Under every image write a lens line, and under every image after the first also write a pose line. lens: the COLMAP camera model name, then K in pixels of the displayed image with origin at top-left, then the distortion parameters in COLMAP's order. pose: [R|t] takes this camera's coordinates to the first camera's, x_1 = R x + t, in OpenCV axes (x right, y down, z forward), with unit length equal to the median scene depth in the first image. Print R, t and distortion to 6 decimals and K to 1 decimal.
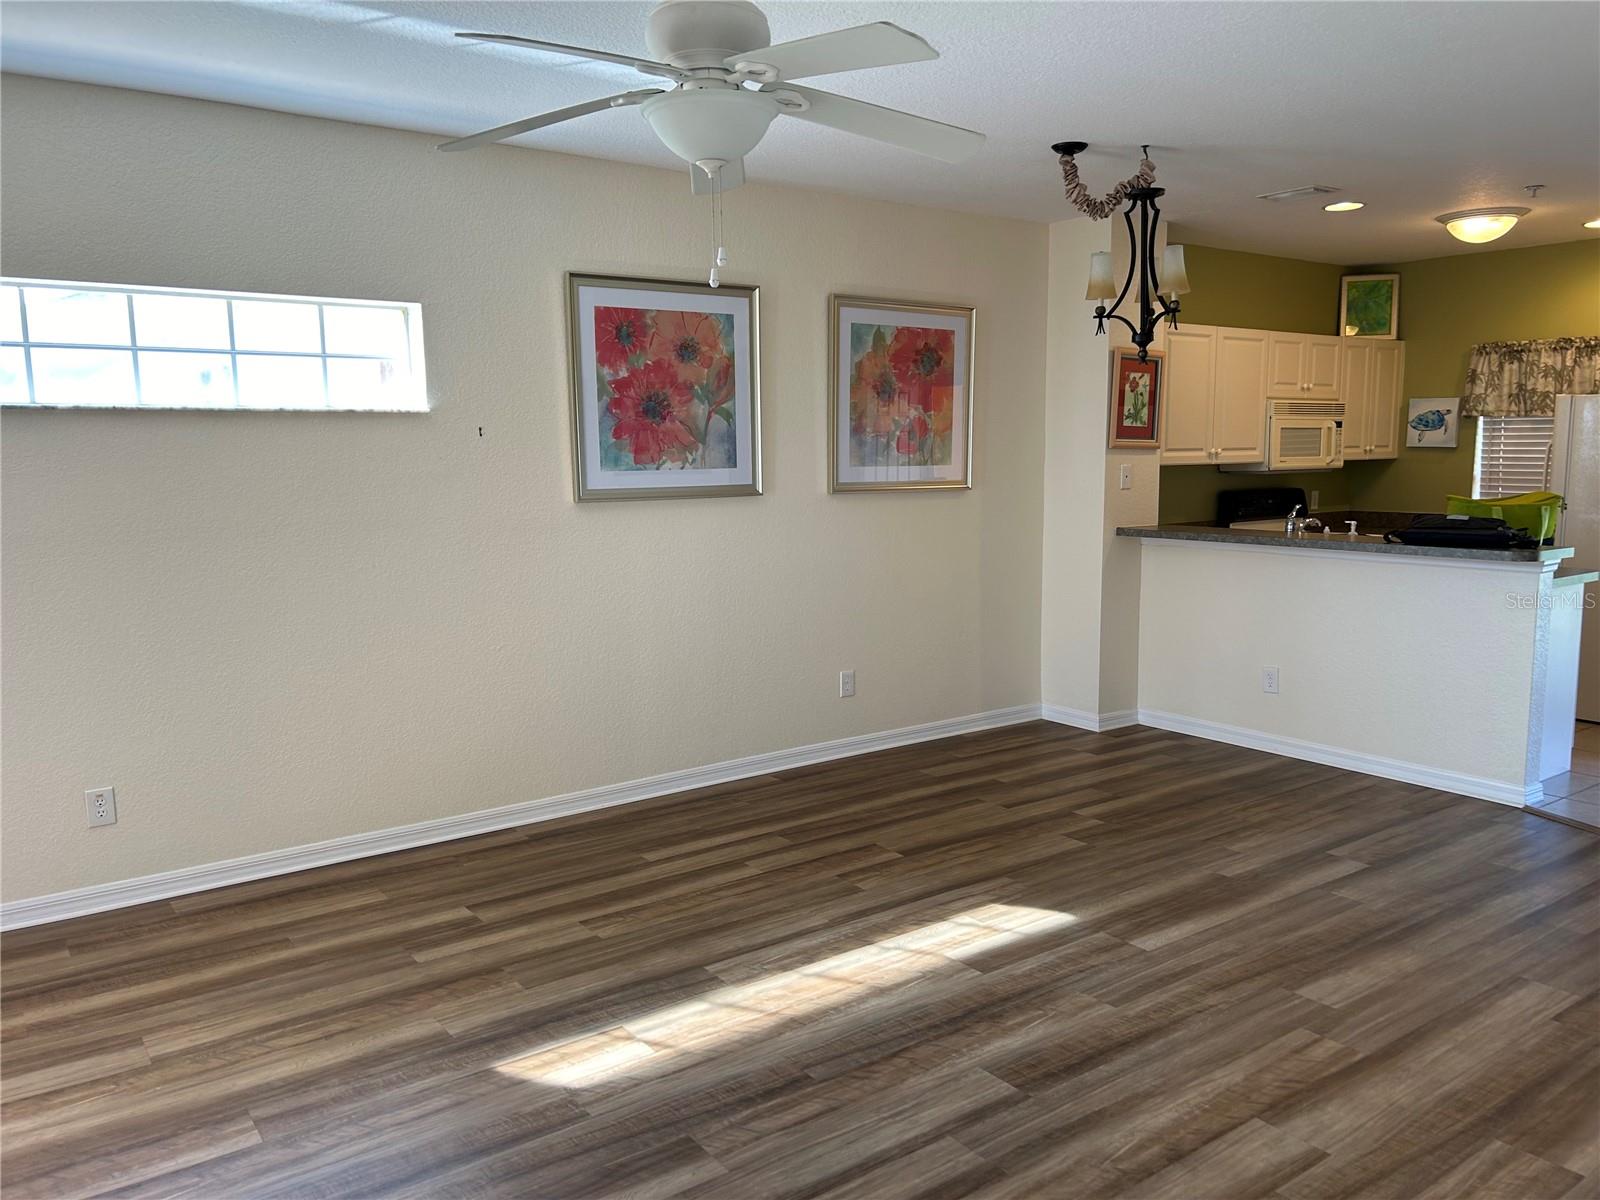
lens RADIAL K [[1206.9, 0, 805.9], [0, 1206.9, 618.1], [0, 0, 1]] dist [0.087304, -0.099018]
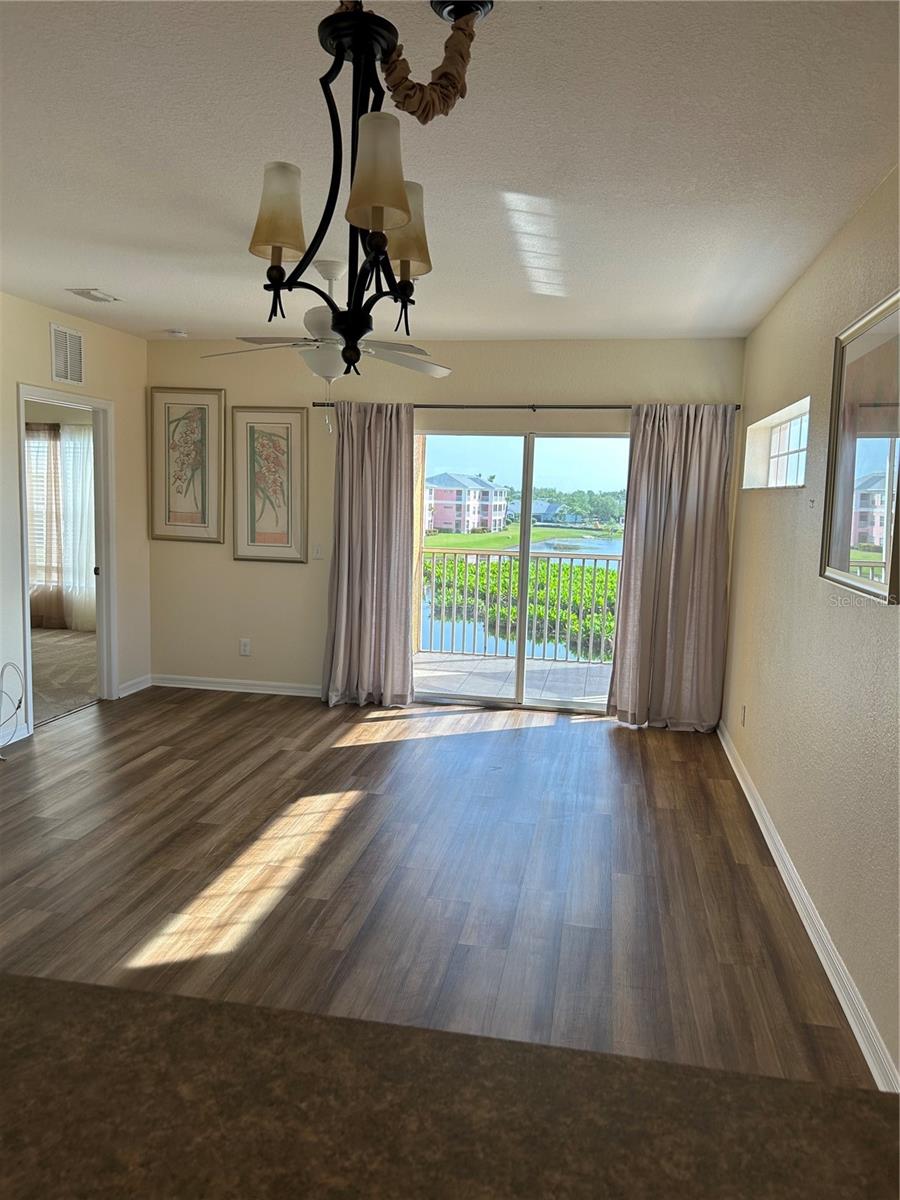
lens RADIAL K [[905.2, 0, 434.1], [0, 905.2, 602.9], [0, 0, 1]] dist [0.087304, -0.099018]
pose [[-0.732896, 0.072364, -0.676481, 0.510601], [-0.116450, 0.966311, 0.229528, -0.204406], [0.670301, 0.246996, -0.699779, 1.294137]]
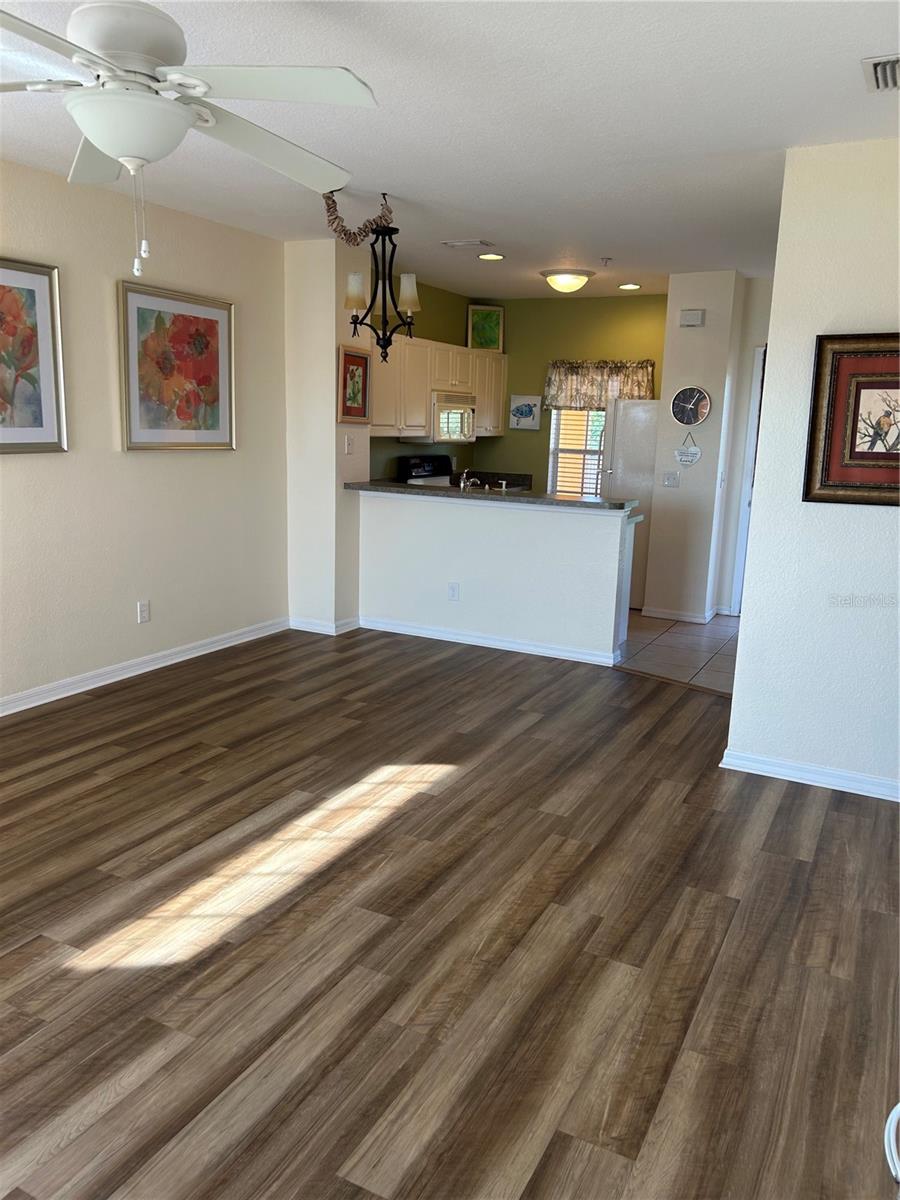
lens RADIAL K [[908.7, 0, 450.0], [0, 908.7, 600.0], [0, 0, 1]] dist [0.076159, -0.097525]
pose [[0.896147, -0.050650, 0.440858, -0.111303], [0.022861, 0.997415, 0.068123, -0.014414], [-0.443169, -0.050970, 0.894988, 0.057325]]
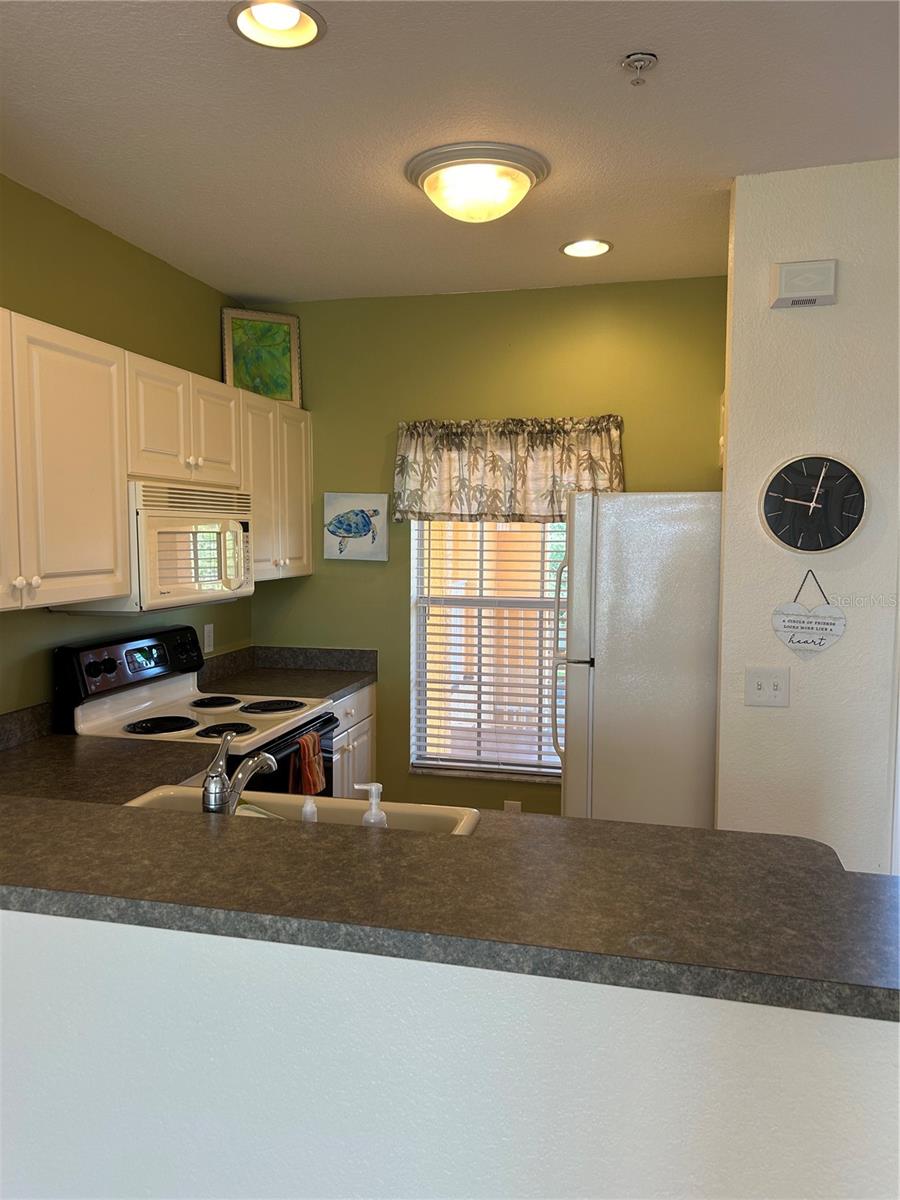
lens RADIAL K [[905.2, 0, 434.1], [0, 905.2, 602.9], [0, 0, 1]] dist [0.087304, -0.099018]
pose [[0.774651, -0.036198, 0.631352, 0.323083], [0.075347, 0.996532, -0.035313, -0.143474], [-0.627884, 0.074926, 0.774692, 0.871713]]
